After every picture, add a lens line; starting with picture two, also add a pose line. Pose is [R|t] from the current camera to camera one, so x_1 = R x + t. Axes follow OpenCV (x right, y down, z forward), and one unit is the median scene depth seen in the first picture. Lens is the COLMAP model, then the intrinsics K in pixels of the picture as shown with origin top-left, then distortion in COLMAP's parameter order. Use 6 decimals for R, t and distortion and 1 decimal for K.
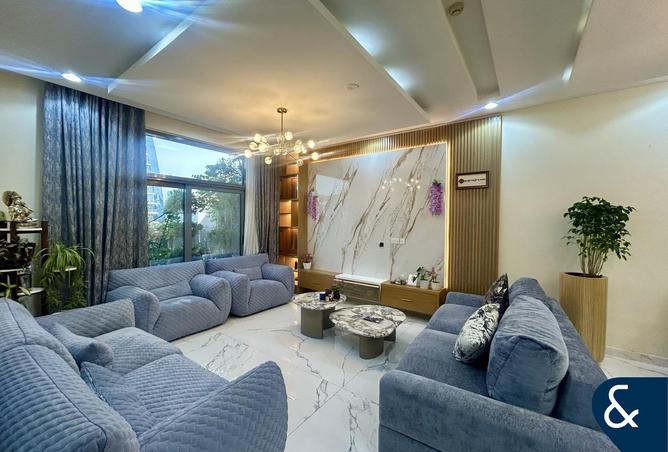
lens RADIAL K [[271.4, 0, 332.0], [0, 271.4, 223.8], [0, 0, 1]] dist [0.003124, 0.000697]
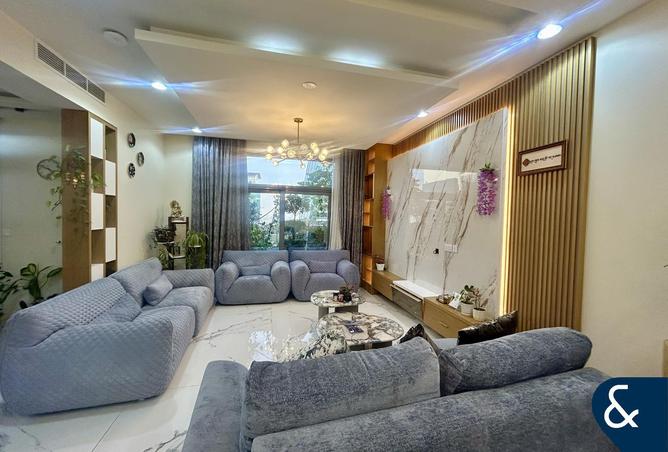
lens RADIAL K [[271.4, 0, 332.1], [0, 271.4, 226.0], [0, 0, 1]] dist [0.003124, 0.000697]
pose [[0.758291, 0.030788, -0.651189, 0.551586], [-0.025336, 0.999521, 0.017755, -0.005787], [0.651424, 0.003035, 0.758708, 0.210170]]
